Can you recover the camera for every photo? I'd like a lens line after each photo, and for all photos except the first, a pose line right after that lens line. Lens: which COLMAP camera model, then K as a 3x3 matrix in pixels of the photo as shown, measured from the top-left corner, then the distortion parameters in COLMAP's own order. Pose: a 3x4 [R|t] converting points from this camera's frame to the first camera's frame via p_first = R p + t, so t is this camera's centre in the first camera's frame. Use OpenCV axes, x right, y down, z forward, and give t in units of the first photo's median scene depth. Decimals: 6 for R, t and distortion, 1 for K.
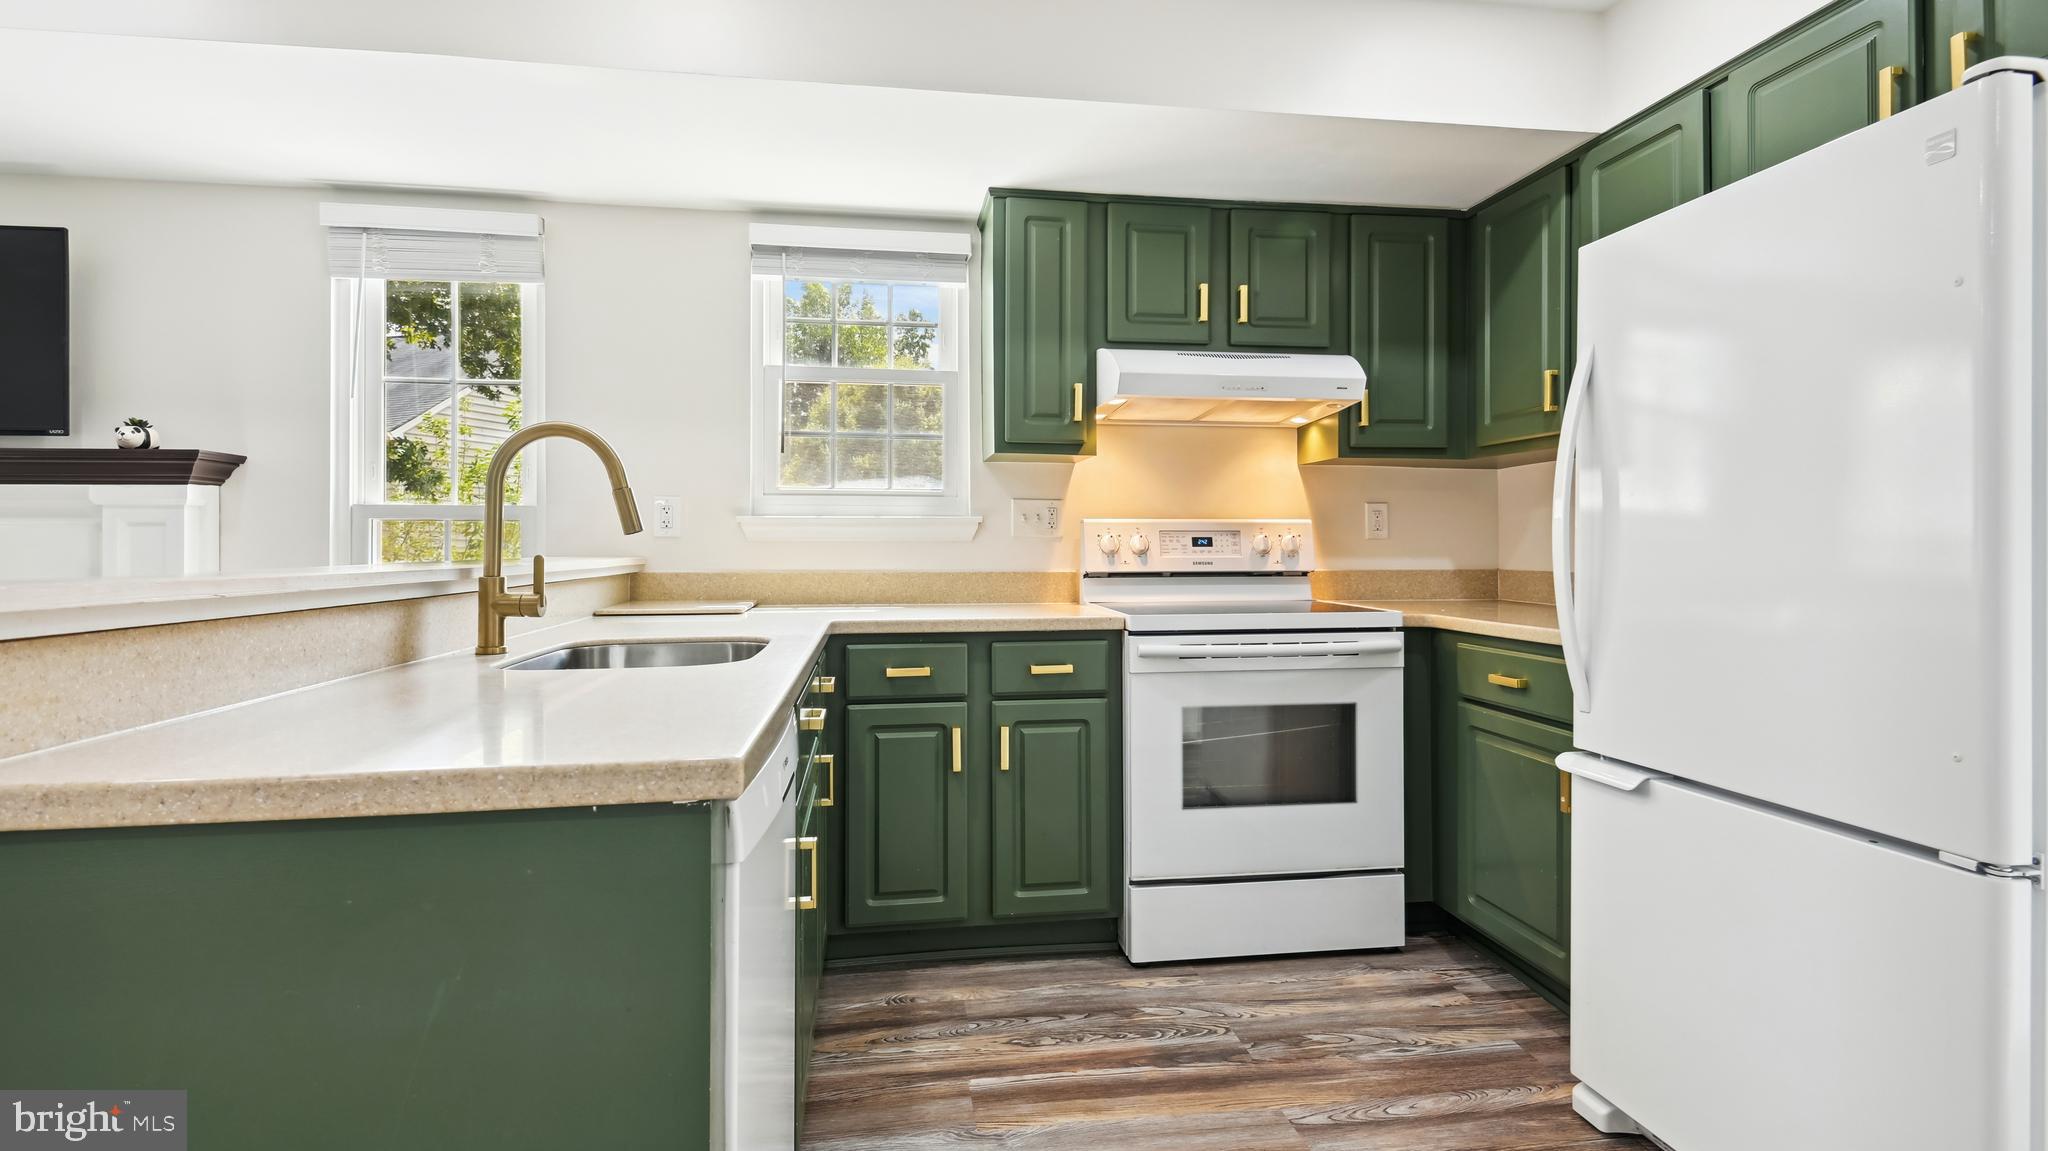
lens RADIAL K [[998.4, 0, 1034.8], [0, 998.4, 568.0], [0, 0, 1]] dist [0.018055, -0.011793]
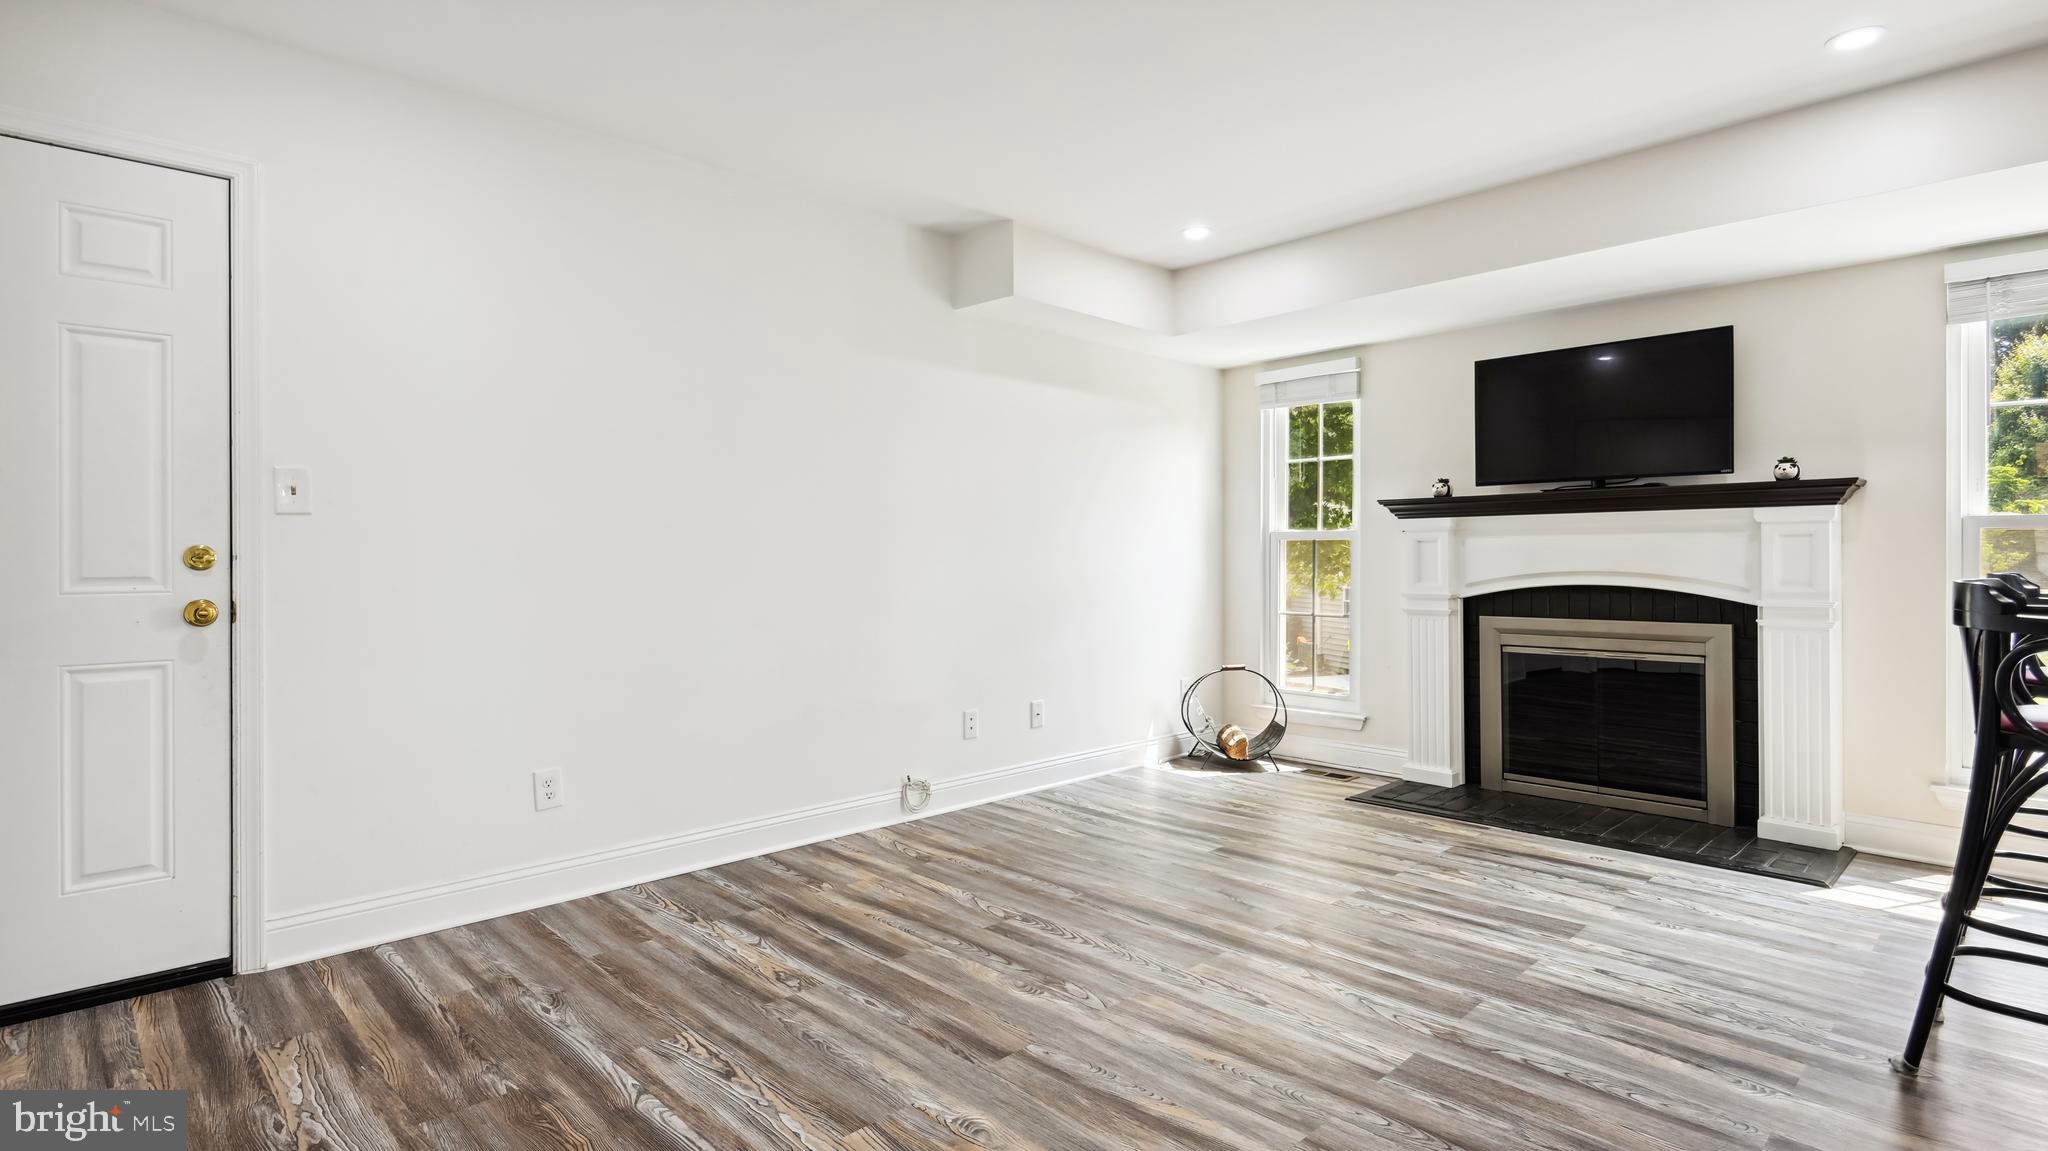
lens RADIAL K [[998.4, 0, 1037.2], [0, 998.4, 550.3], [0, 0, 1]] dist [0.018055, -0.011793]
pose [[0.578102, -0.005501, -0.815946, -0.354163], [-0.010016, 0.999854, -0.013837, 0.004388], [0.815903, 0.016172, 0.577963, -0.563399]]
